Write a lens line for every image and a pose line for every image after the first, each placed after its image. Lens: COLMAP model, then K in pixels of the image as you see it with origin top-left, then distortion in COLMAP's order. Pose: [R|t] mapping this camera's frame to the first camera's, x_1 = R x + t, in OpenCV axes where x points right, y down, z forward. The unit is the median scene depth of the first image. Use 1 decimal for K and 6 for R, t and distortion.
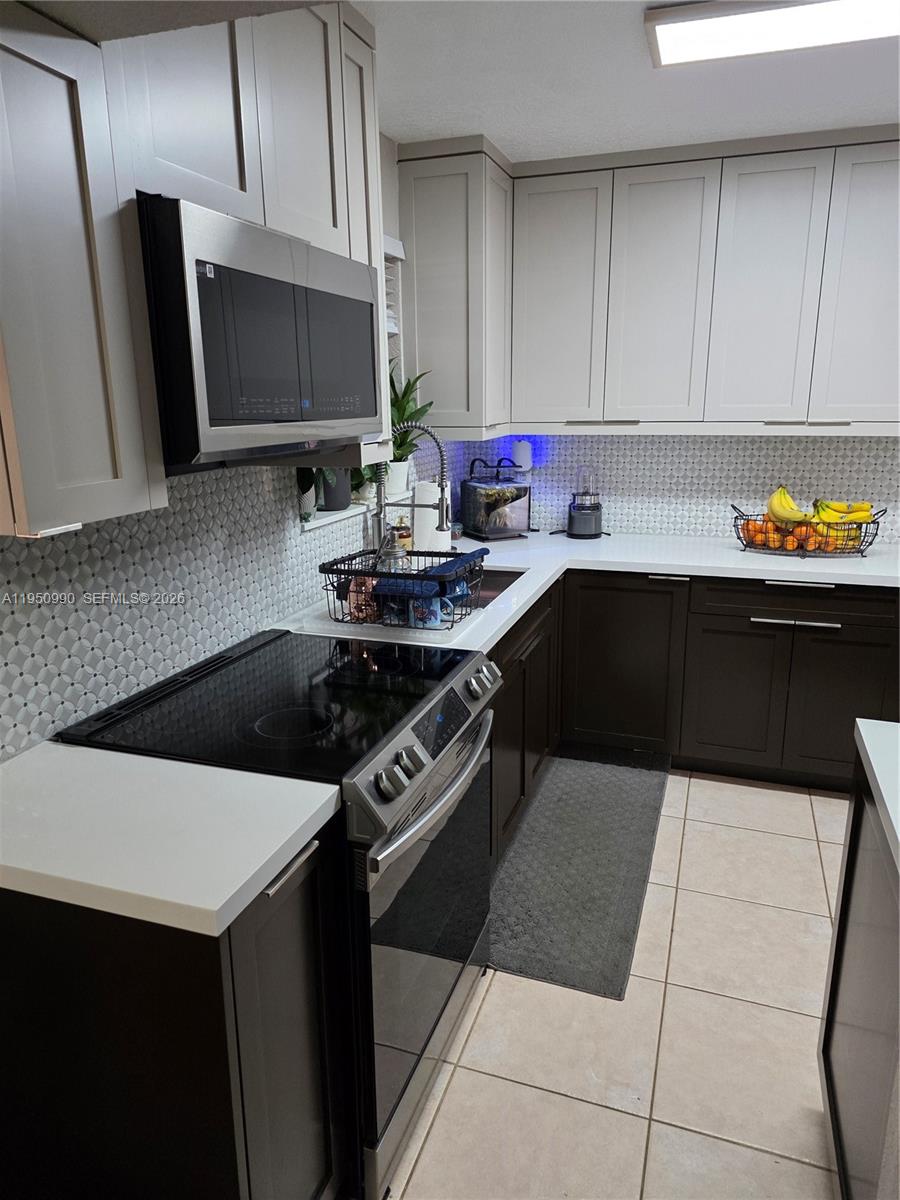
lens RADIAL K [[806.1, 0, 450.0], [0, 806.1, 600.0], [0, 0, 1]] dist [0.002293, 0.000223]
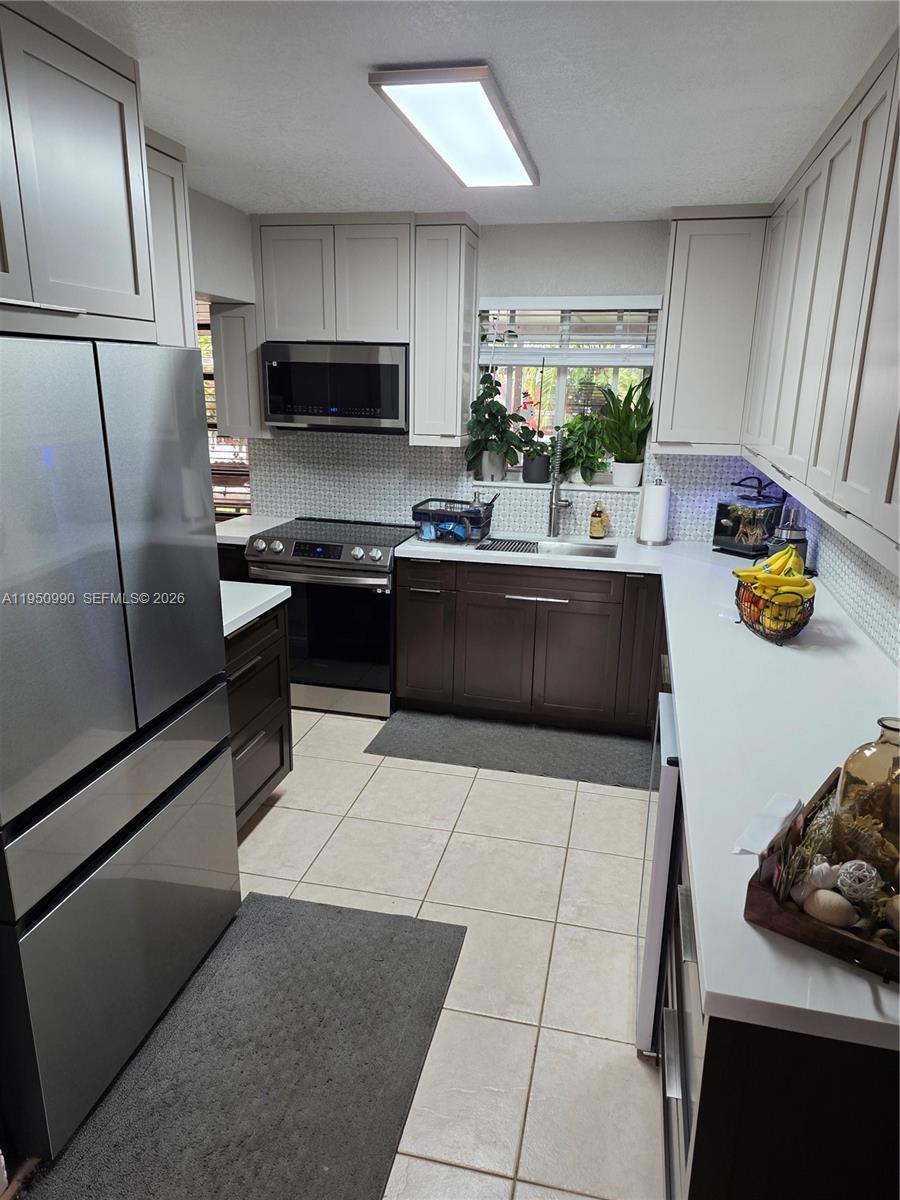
lens RADIAL K [[806.1, 0, 450.0], [0, 806.1, 600.0], [0, 0, 1]] dist [0.002293, 0.000223]
pose [[0.111051, 0.260148, -0.959161, 1.985181], [-0.274060, 0.935724, 0.222061, -0.284319], [0.955279, 0.238208, 0.175209, 0.860265]]
